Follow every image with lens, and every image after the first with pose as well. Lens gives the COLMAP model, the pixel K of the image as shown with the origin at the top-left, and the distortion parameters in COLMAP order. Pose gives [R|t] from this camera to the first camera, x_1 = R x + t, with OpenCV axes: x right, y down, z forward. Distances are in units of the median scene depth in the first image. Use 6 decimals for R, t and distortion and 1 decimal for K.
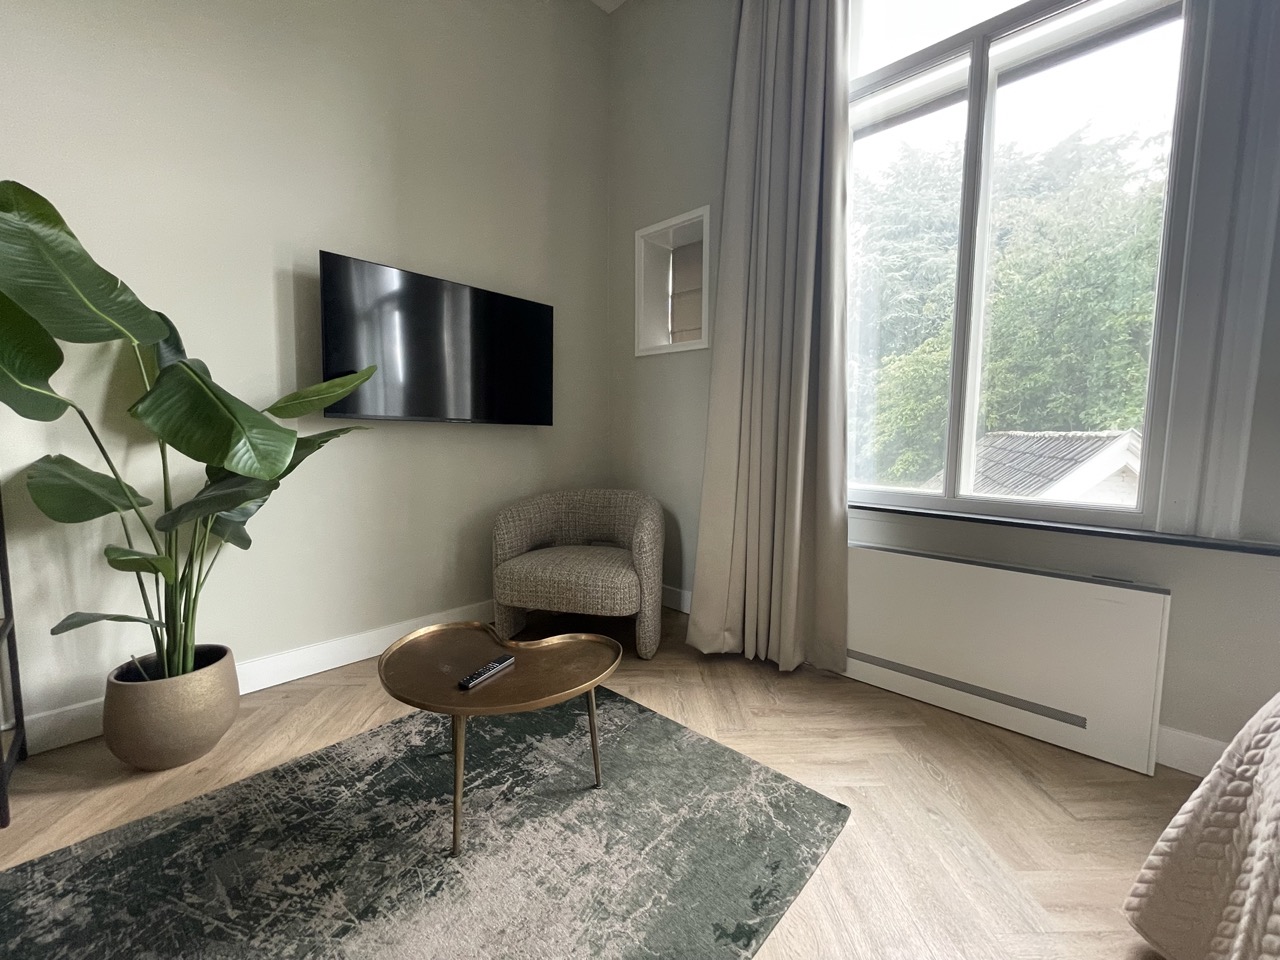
lens RADIAL K [[512.2, 0, 640.0], [0, 512.2, 480.0], [0, 0, 1]] dist [-0.000809, -0.000431]
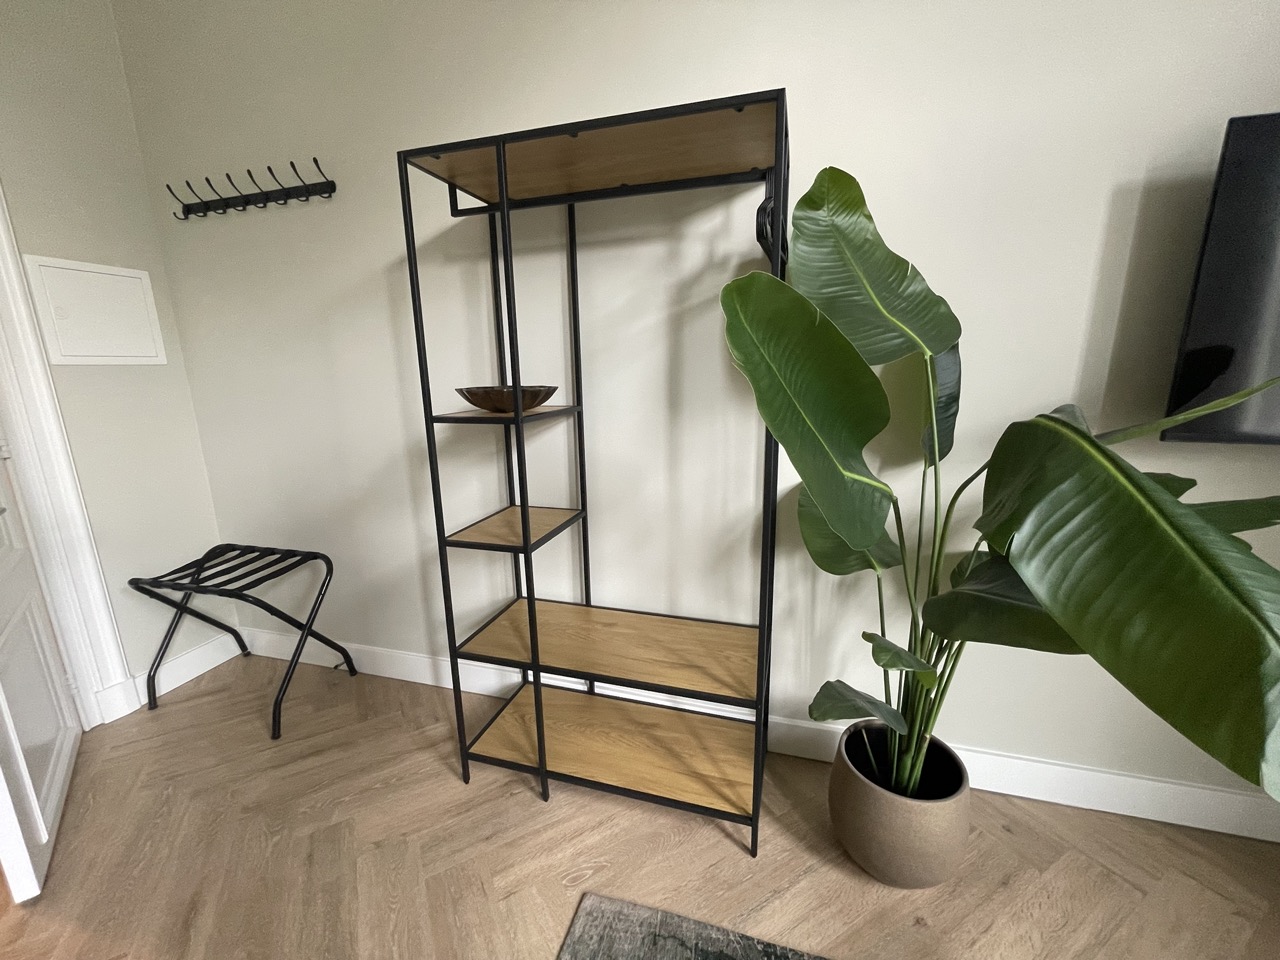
lens RADIAL K [[512.2, 0, 640.0], [0, 512.2, 480.0], [0, 0, 1]] dist [-0.000809, -0.000431]
pose [[0.457813, 0.180056, -0.870625, -0.504223], [-0.054570, 0.983121, 0.174627, -0.195252], [0.887372, -0.032436, 0.459911, 0.298095]]
